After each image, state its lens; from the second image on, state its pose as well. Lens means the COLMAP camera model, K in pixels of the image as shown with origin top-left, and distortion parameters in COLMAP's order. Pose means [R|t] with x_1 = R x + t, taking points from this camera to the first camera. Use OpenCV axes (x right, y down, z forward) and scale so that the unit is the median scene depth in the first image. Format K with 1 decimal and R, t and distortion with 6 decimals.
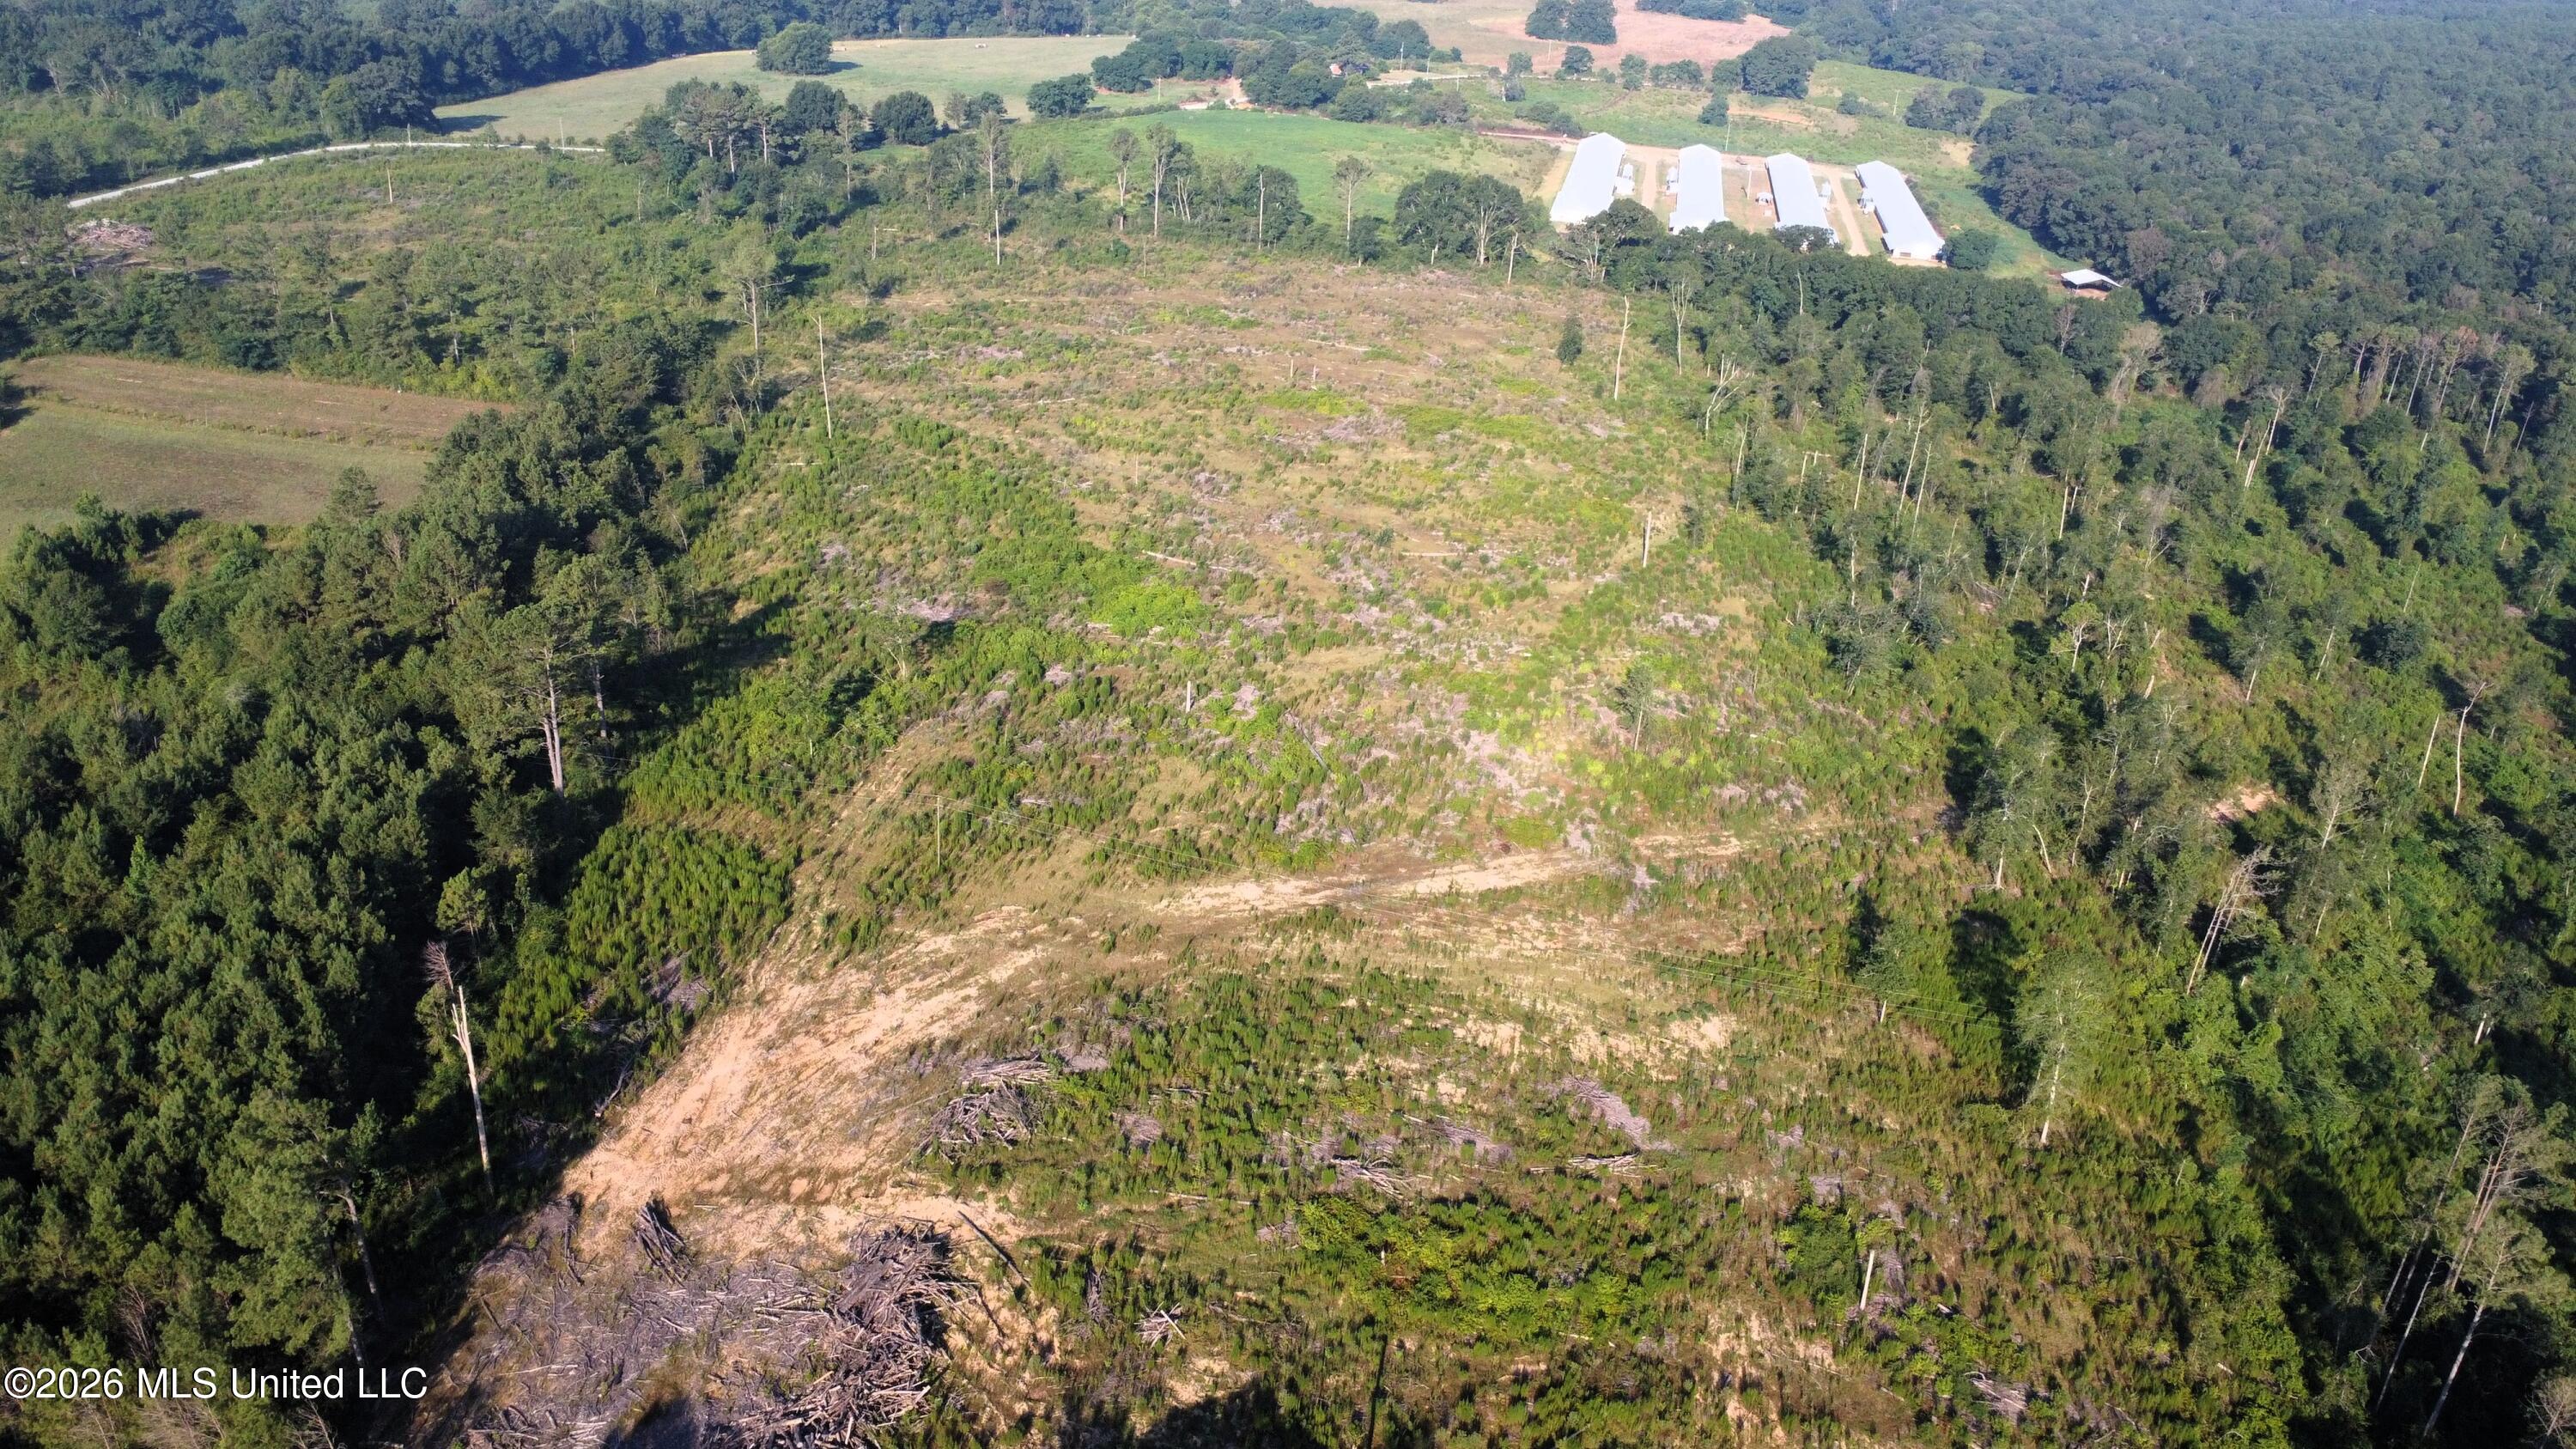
lens RADIAL K [[1915.7, 0, 1292.2], [0, 1915.7, 725.4], [0, 0, 1]] dist [0.002708, -0.006809]
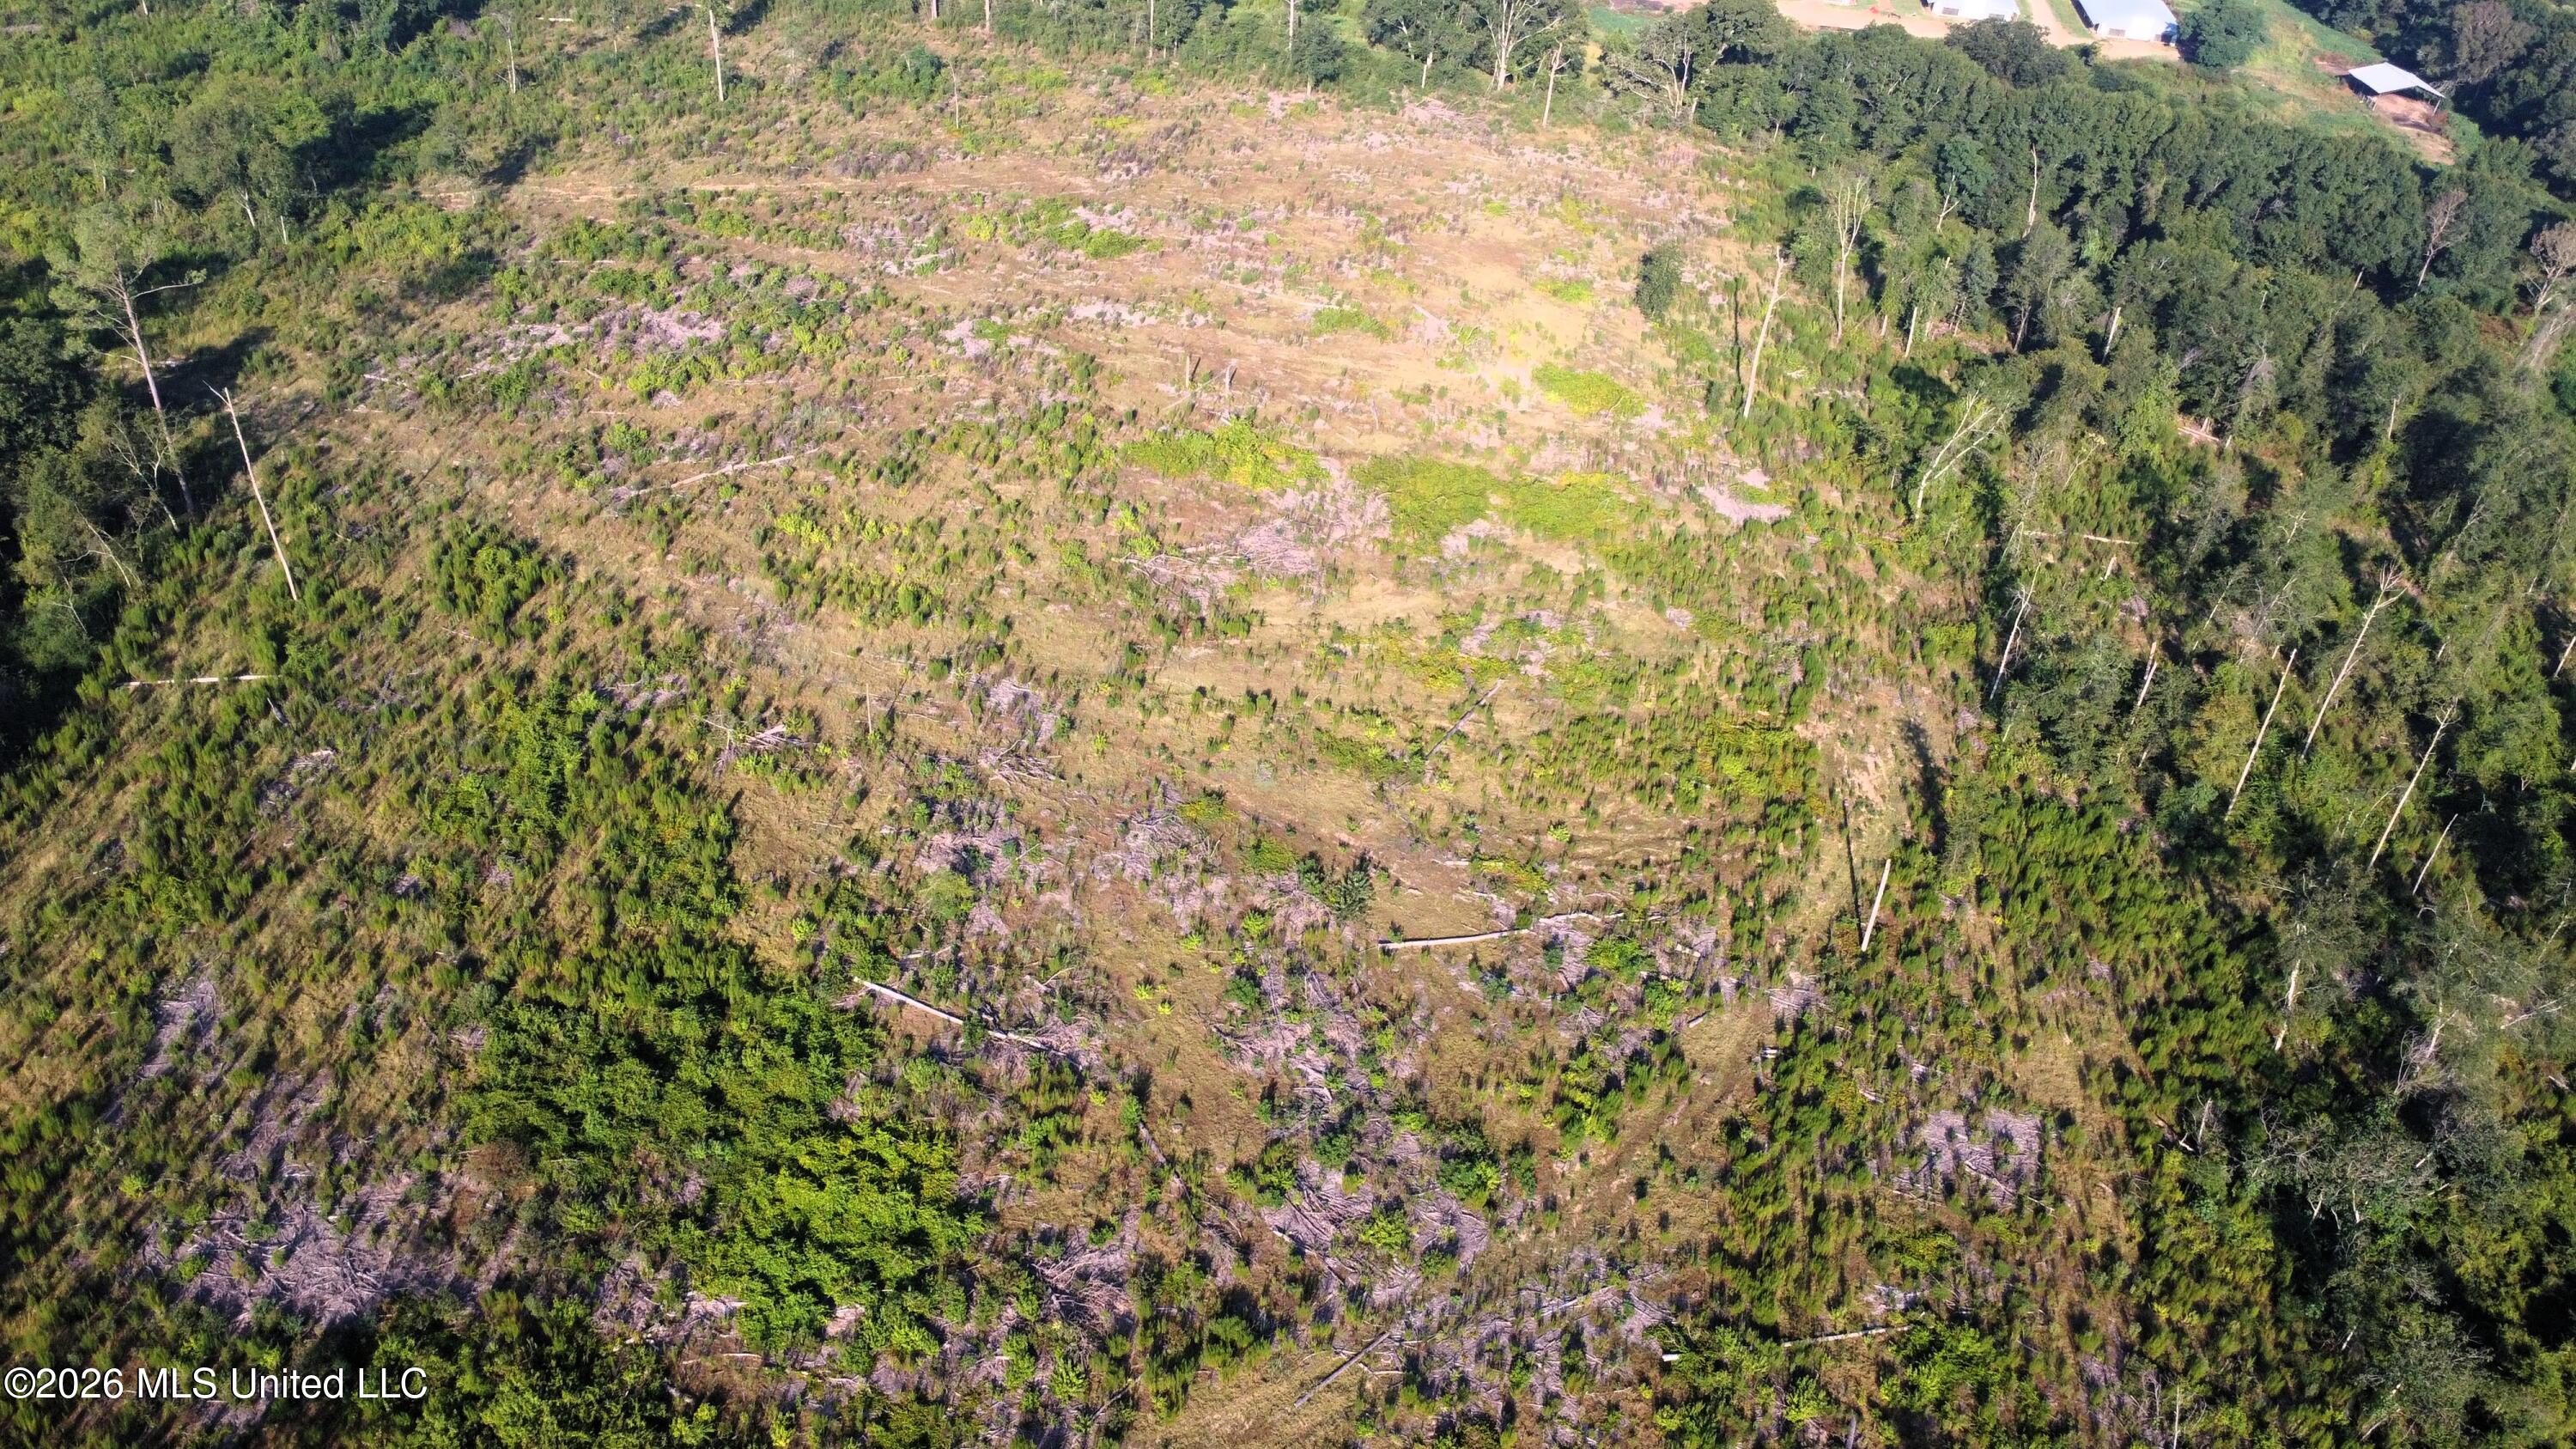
lens RADIAL K [[1915.7, 0, 1292.2], [0, 1915.7, 725.4], [0, 0, 1]] dist [0.002708, -0.006809]
pose [[0.999692, -0.004257, 0.024441, 0.017736], [-0.000580, 0.980893, 0.194546, -0.210327], [-0.024802, -0.194500, 0.980589, 0.454718]]
